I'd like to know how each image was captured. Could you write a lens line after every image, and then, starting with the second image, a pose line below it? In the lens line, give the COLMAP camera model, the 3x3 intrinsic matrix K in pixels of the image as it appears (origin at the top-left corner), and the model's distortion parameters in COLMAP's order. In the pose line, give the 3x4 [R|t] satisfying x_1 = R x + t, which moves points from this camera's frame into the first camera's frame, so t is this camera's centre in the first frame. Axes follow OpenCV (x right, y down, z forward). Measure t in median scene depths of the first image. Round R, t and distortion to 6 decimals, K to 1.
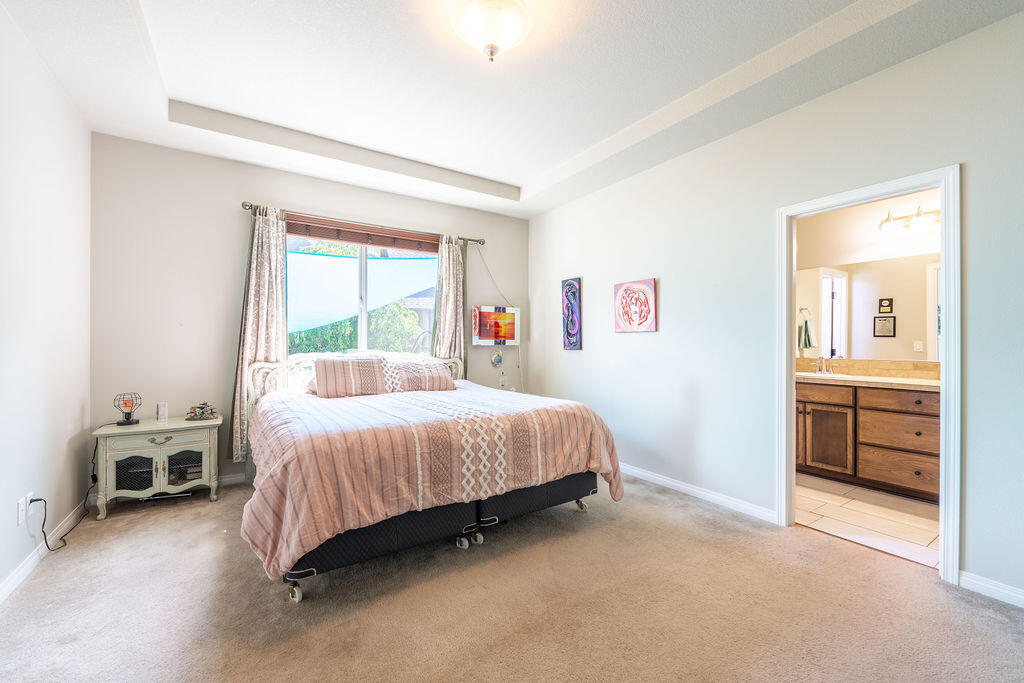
lens RADIAL K [[411.5, 0, 510.2], [0, 411.5, 343.9], [0, 0, 1]] dist [-0.000627, -0.000189]
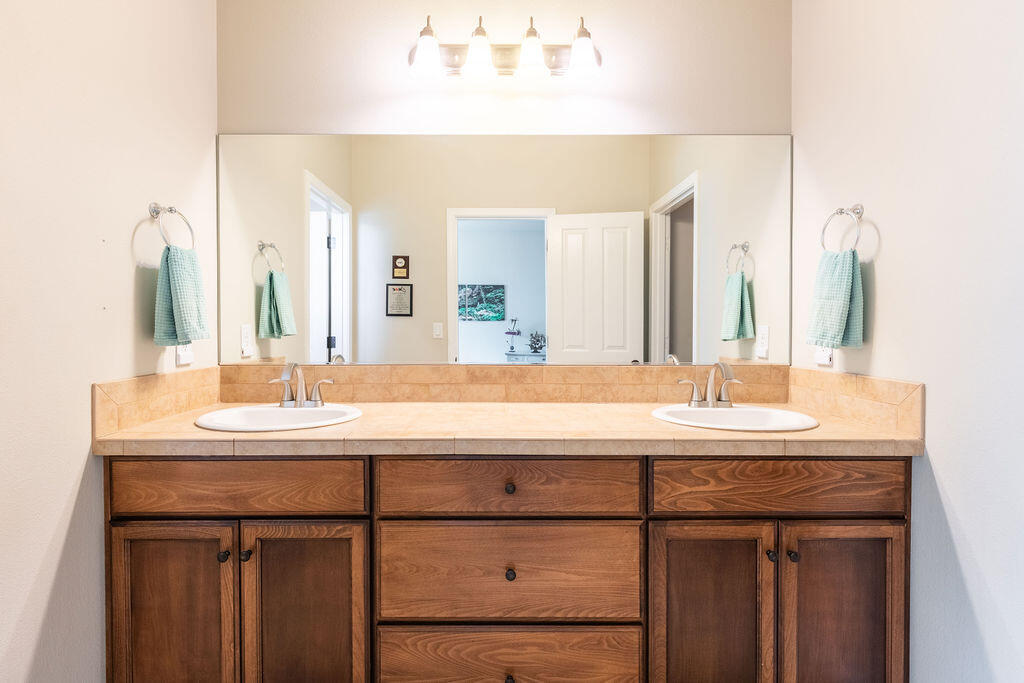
lens RADIAL K [[462.6, 0, 506.1], [0, 462.6, 329.4], [0, 0, 1]] dist [0.000234, 0.000070]
pose [[0.534579, -0.008651, 0.845074, 0.573696], [0.005013, 0.999962, 0.007065, -0.000903], [-0.845103, 0.000460, 0.534603, 0.696629]]
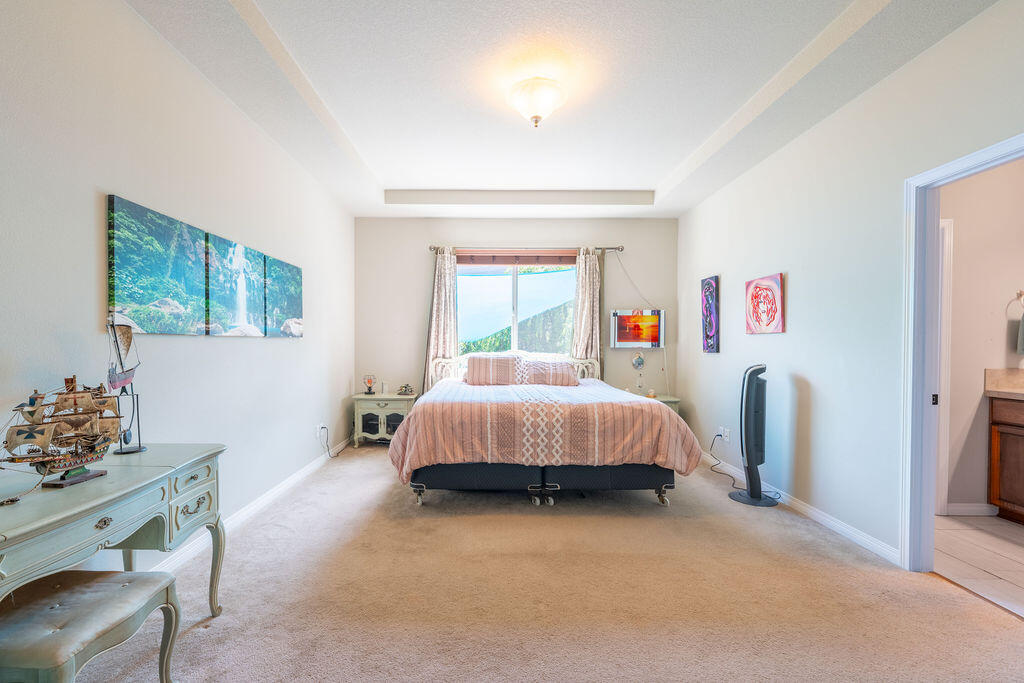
lens RADIAL K [[424.9, 0, 488.2], [0, 424.9, 352.5], [0, 0, 1]] dist [0.000458, 0.000010]
pose [[0.833443, 0.012361, -0.552467, 0.338376], [-0.004604, 0.999870, 0.015425, 0.002015], [0.552586, -0.010312, 0.833392, -0.124808]]
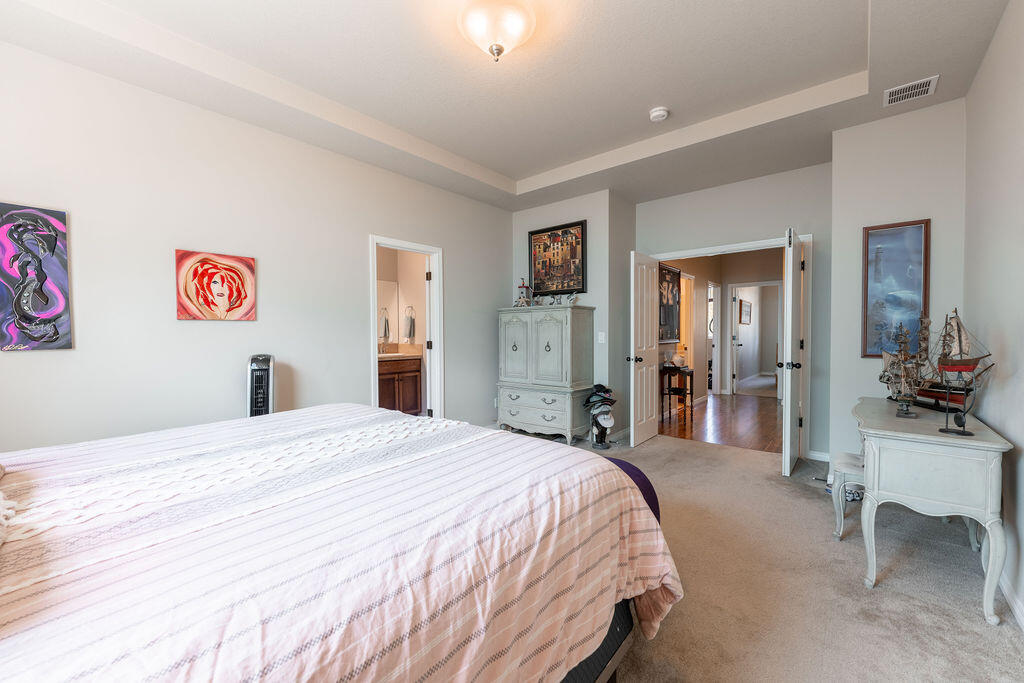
lens RADIAL K [[414.8, 0, 509.9], [0, 414.8, 342.1], [0, 0, 1]] dist [-0.013066, -0.000058]
pose [[-0.285627, -0.022898, 0.958067, -0.632273], [0.009604, 0.999596, 0.026753, -0.003358], [-0.958293, 0.016843, -0.285291, 0.752003]]
